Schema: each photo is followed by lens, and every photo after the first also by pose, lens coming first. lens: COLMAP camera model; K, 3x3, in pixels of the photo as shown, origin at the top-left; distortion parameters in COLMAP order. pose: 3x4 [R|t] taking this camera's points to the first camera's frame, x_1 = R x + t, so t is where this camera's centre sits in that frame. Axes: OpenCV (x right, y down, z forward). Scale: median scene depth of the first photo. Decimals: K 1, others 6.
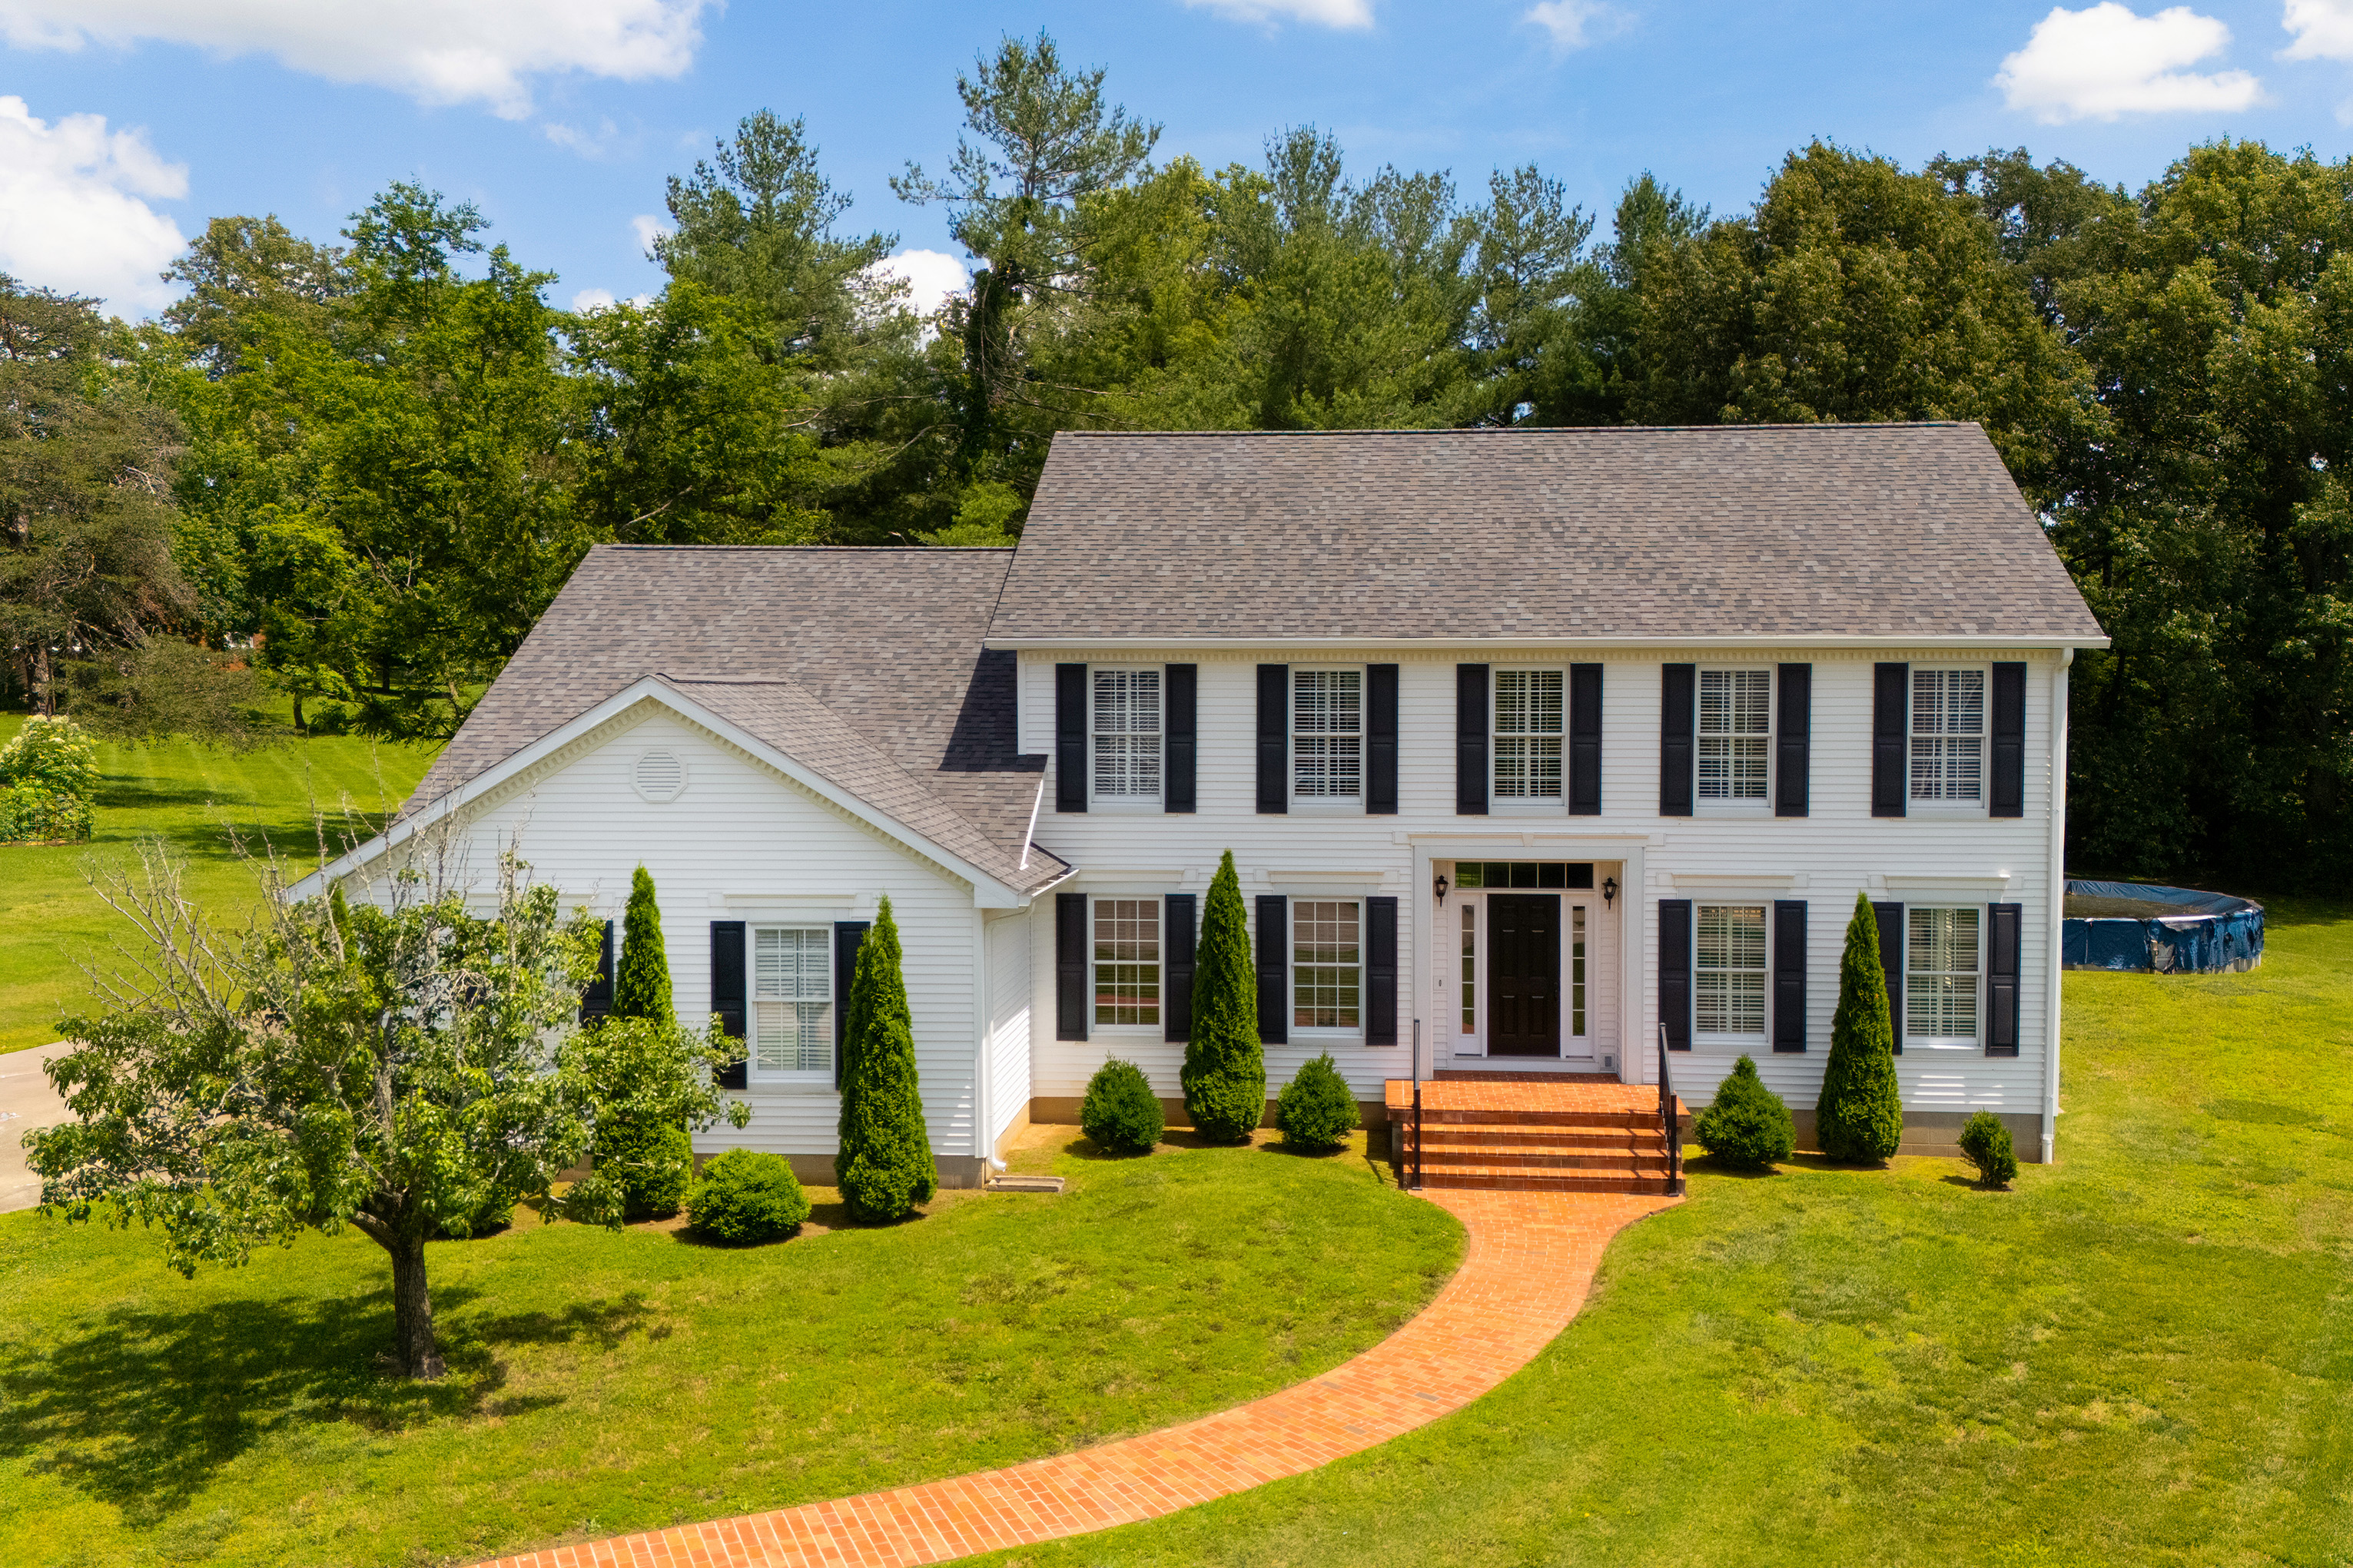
lens RADIAL K [[2023.1, 0, 1249.0], [0, 2023.1, 784.0], [0, 0, 1]] dist [0.098358, -0.078695]
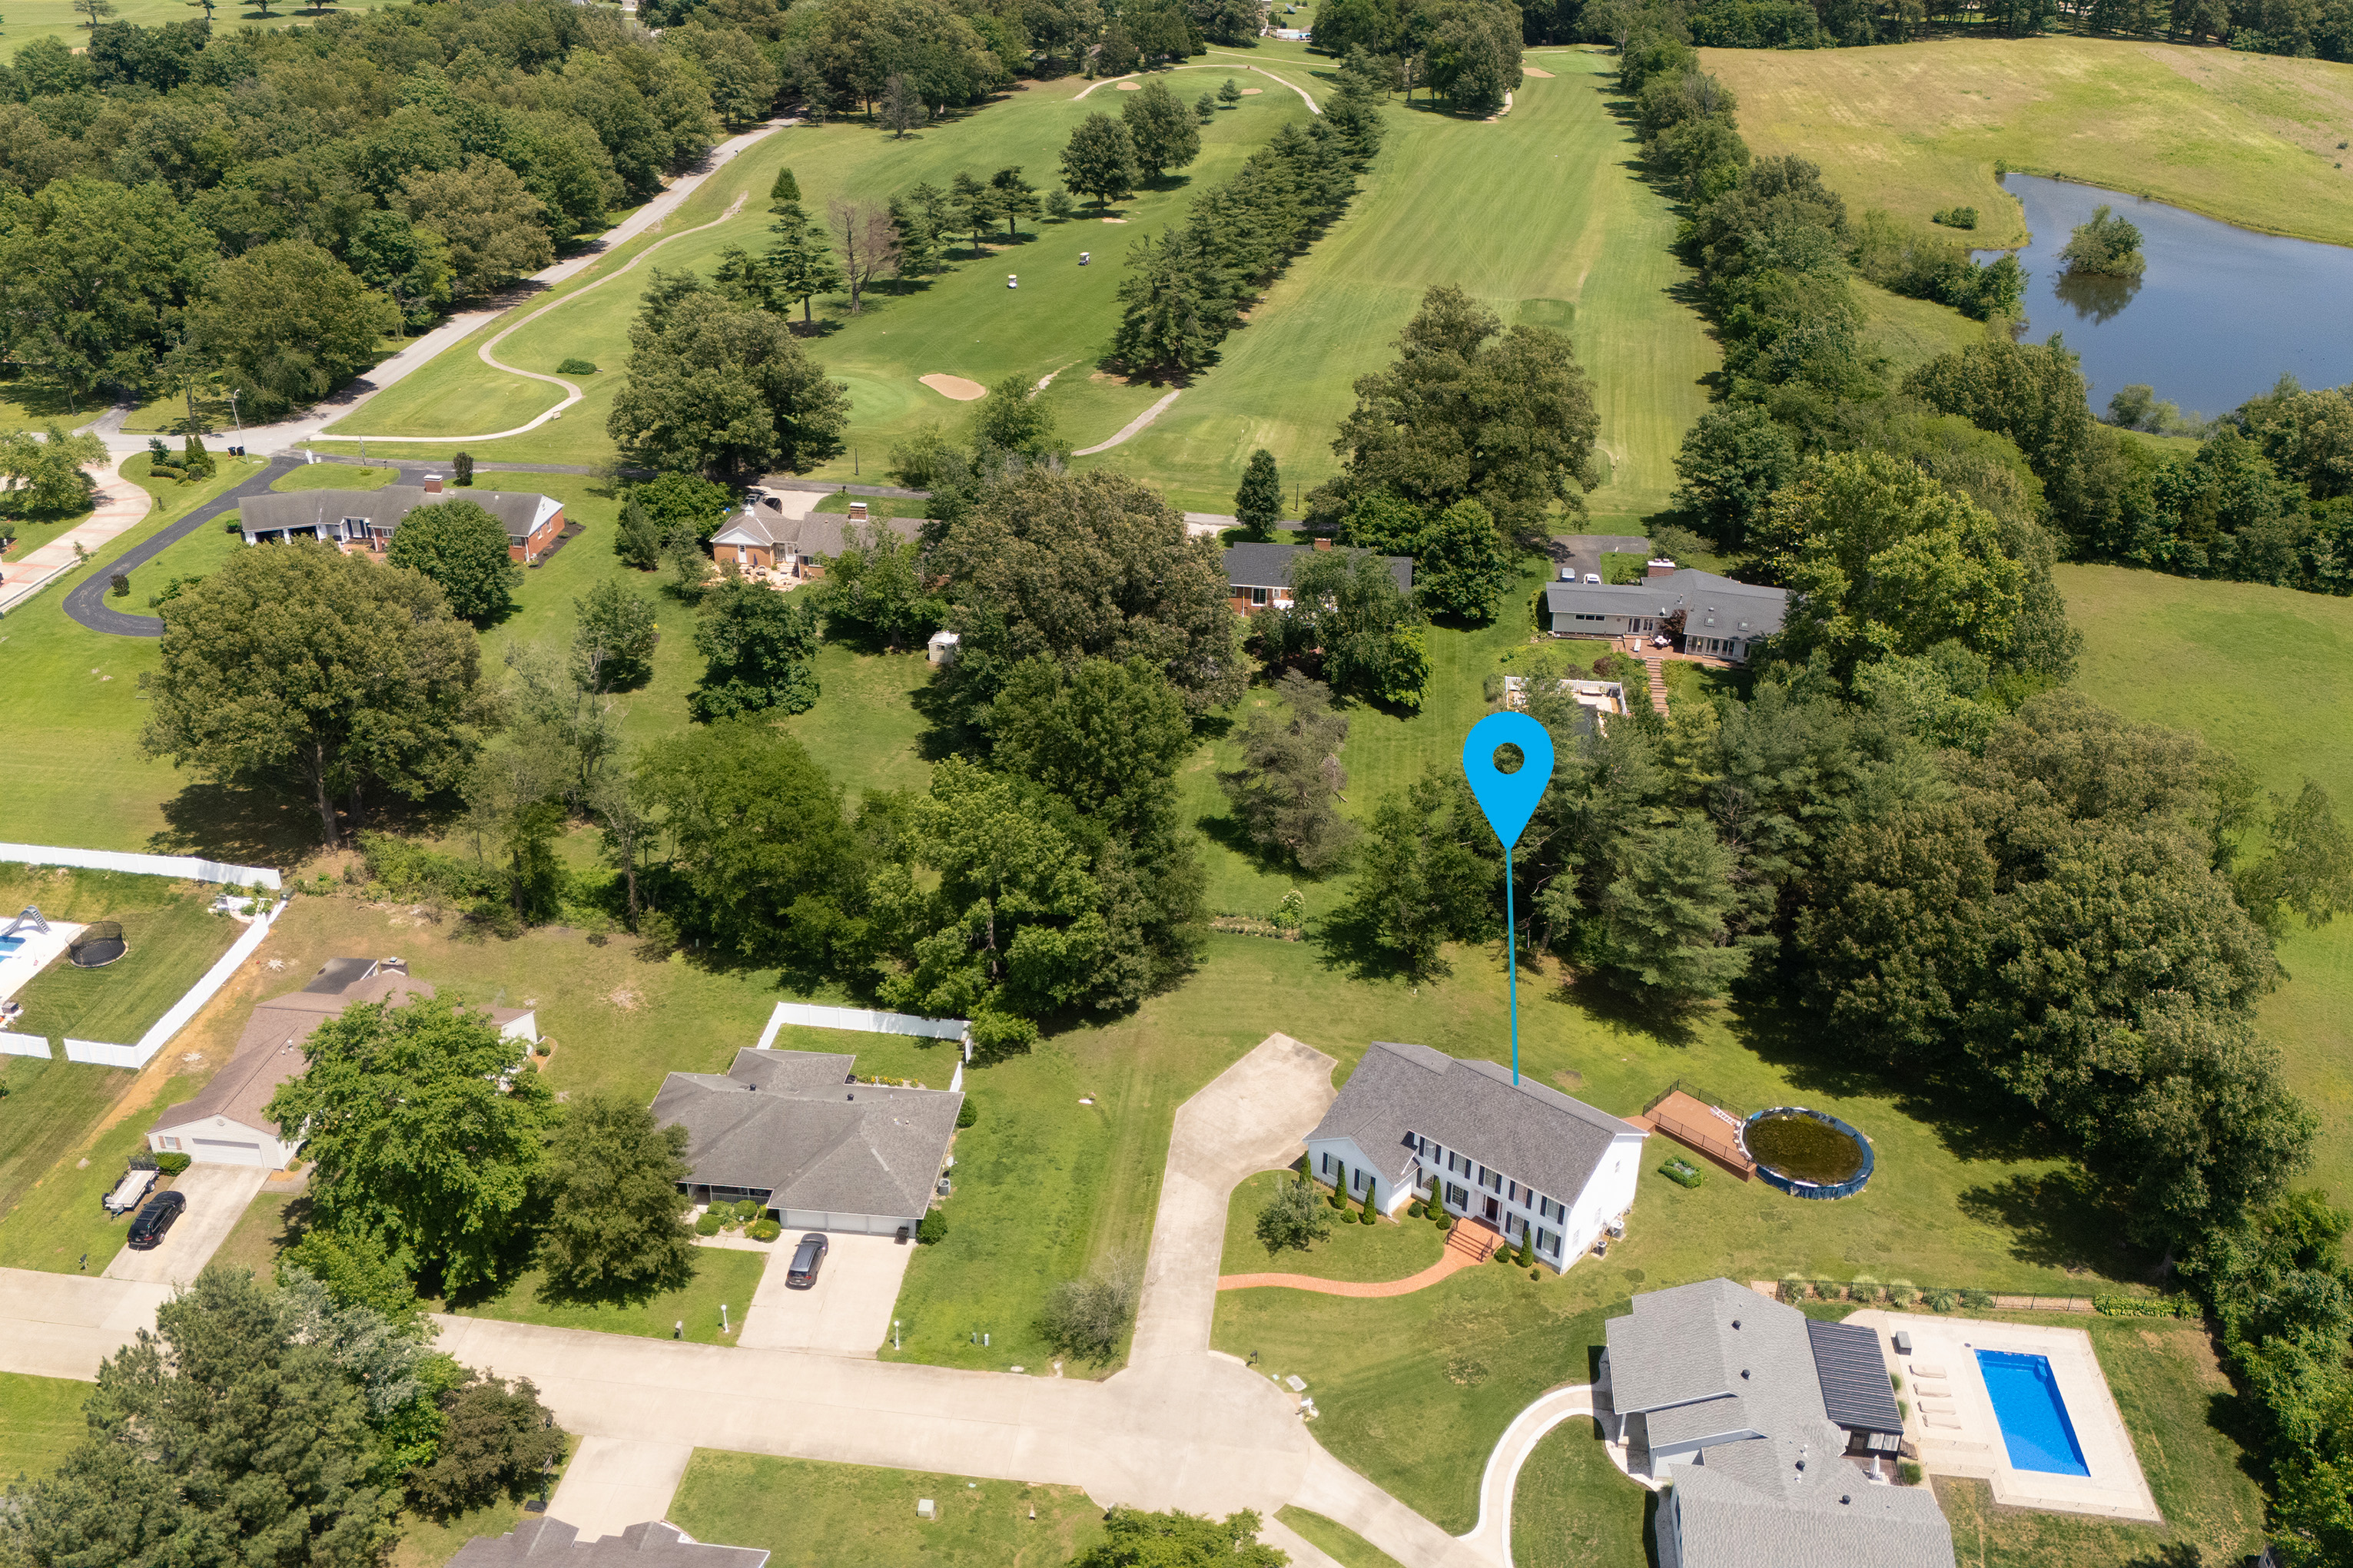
lens RADIAL K [[2016.6, 0, 1176.5], [0, 2016.6, 784.0], [0, 0, 1]] dist [0.126567, -0.192896]
pose [[0.811949, 0.283128, -0.510468, 2.045062], [-0.037469, 0.897971, 0.438456, -3.530997], [0.582524, -0.336877, 0.739716, -3.405235]]
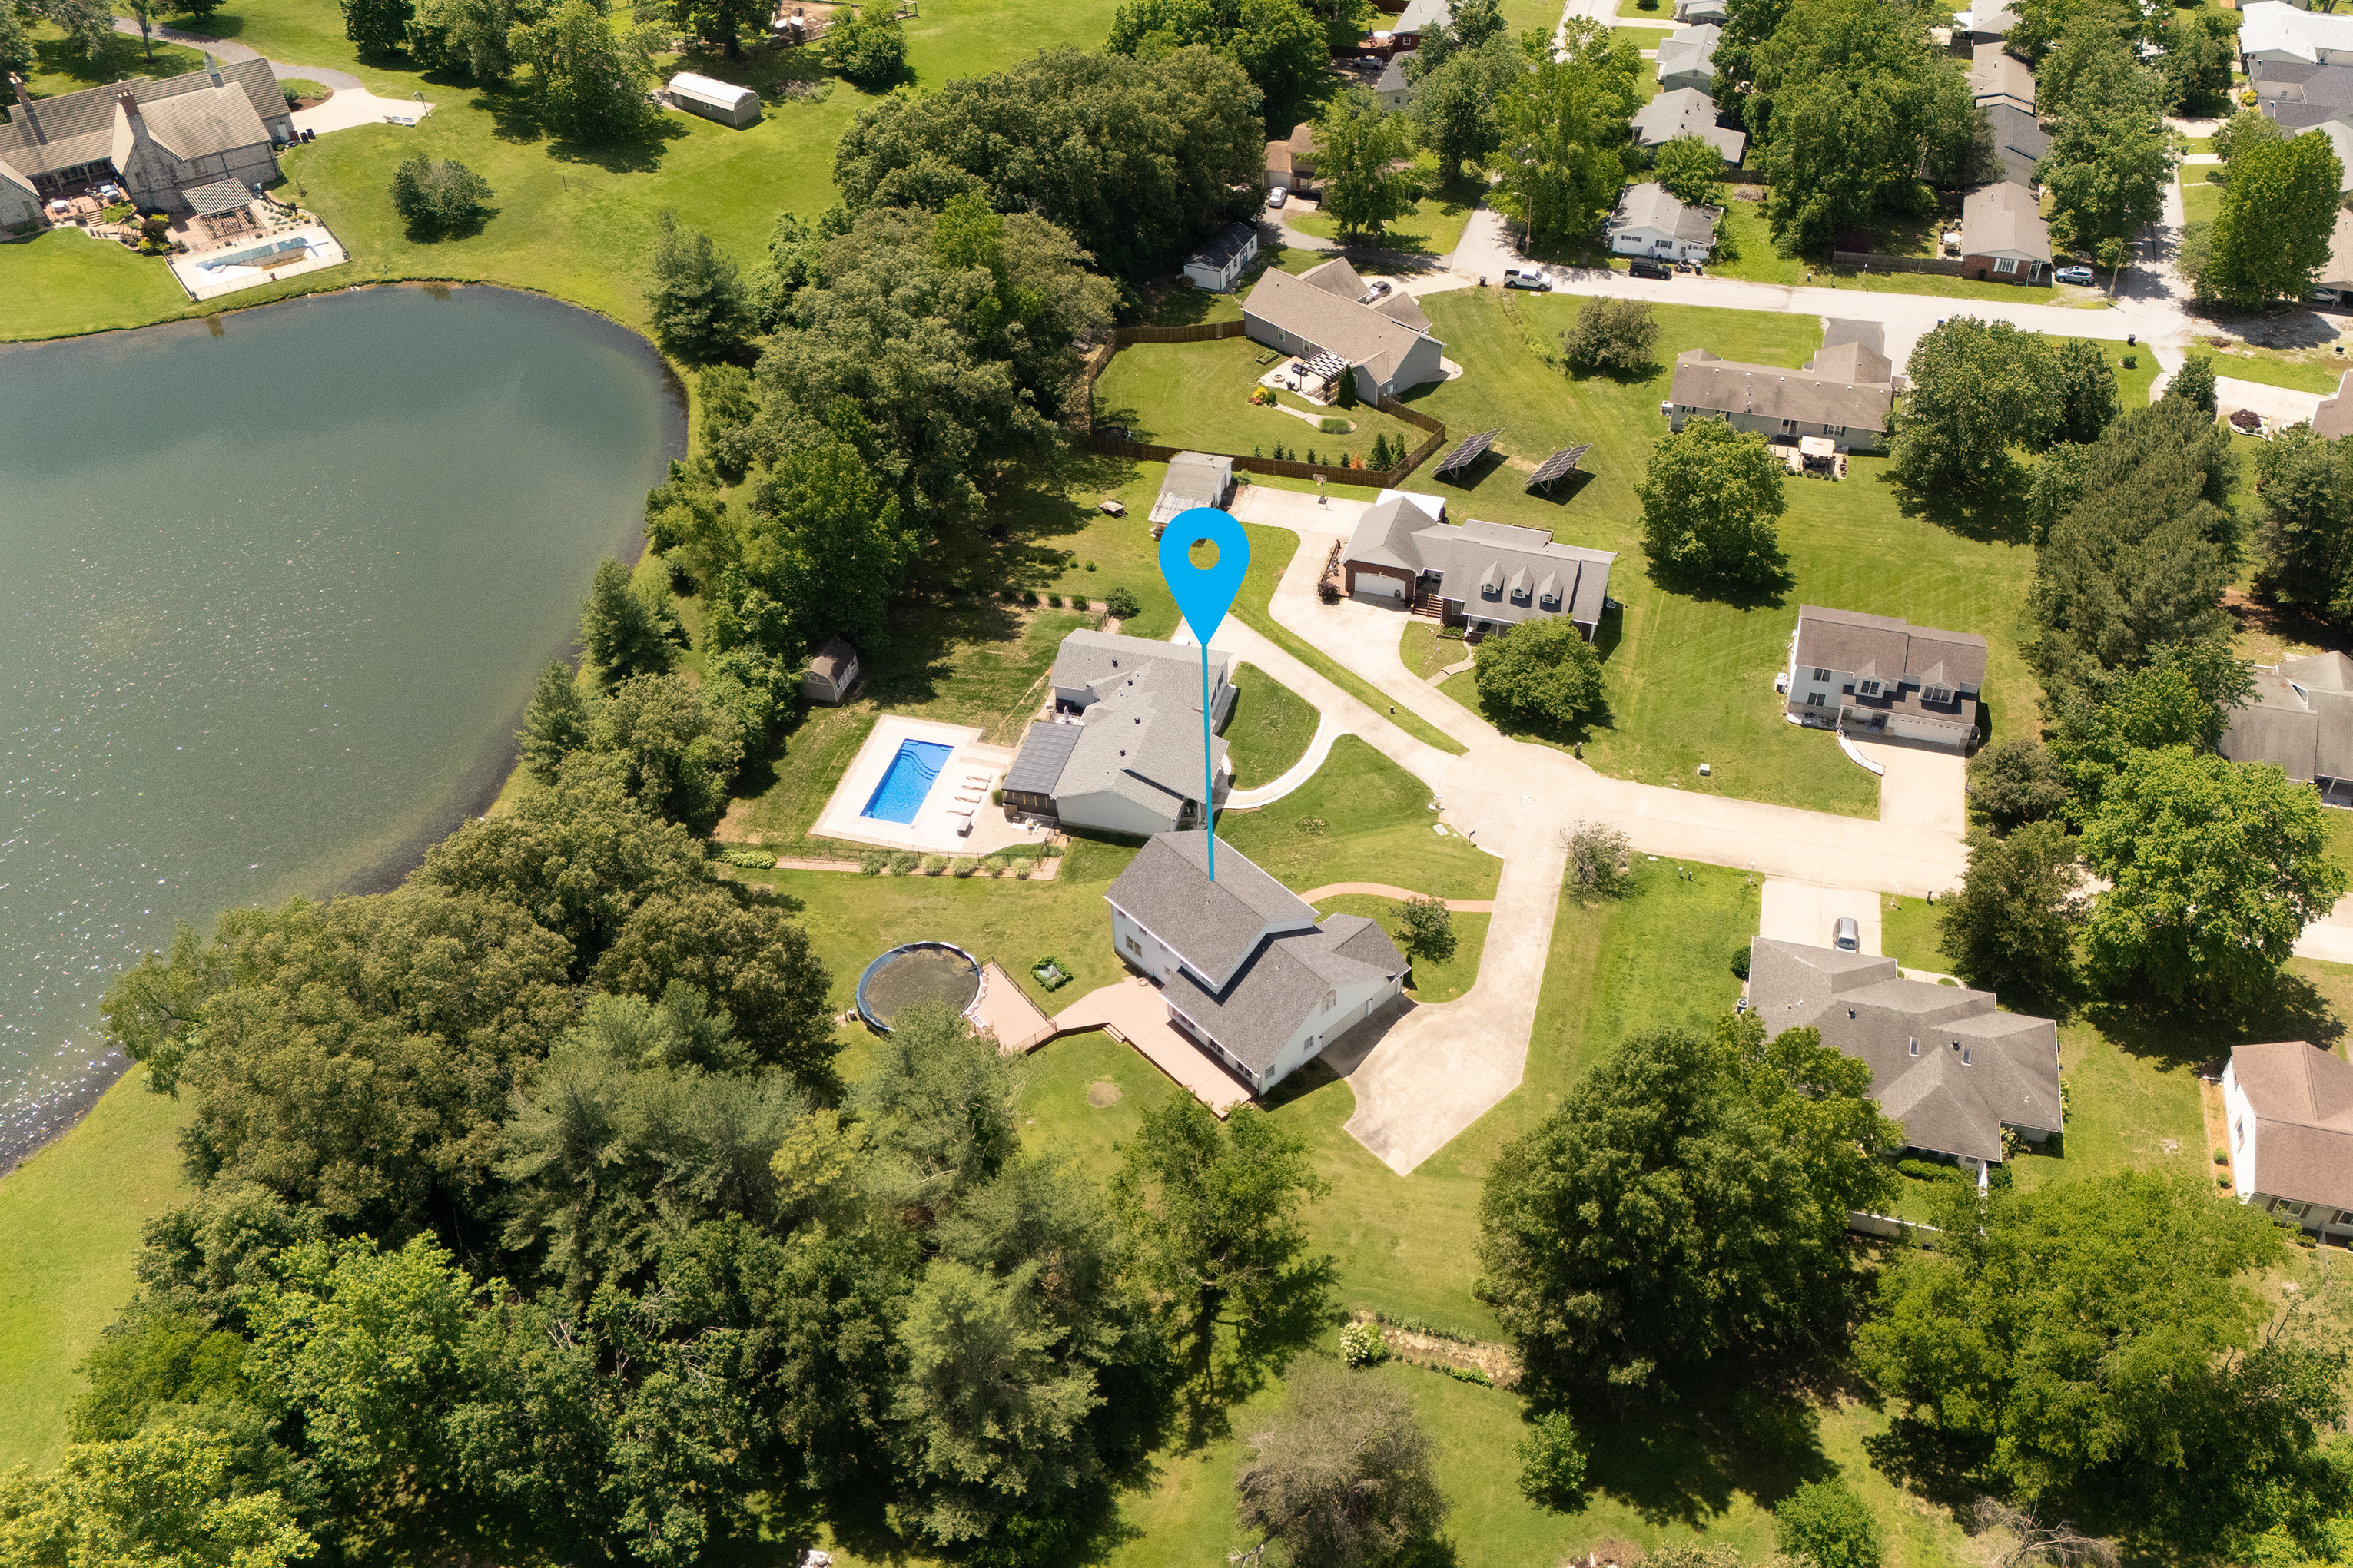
lens RADIAL K [[2042.2, 0, 1322.0], [0, 2042.2, 779.9], [0, 0, 1]] dist [0.155275, -0.317533]
pose [[-0.743862, -0.457953, 0.486774, -3.096765], [0.007497, 0.722577, 0.691250, -4.863486], [-0.668291, 0.517844, -0.534064, 4.241690]]
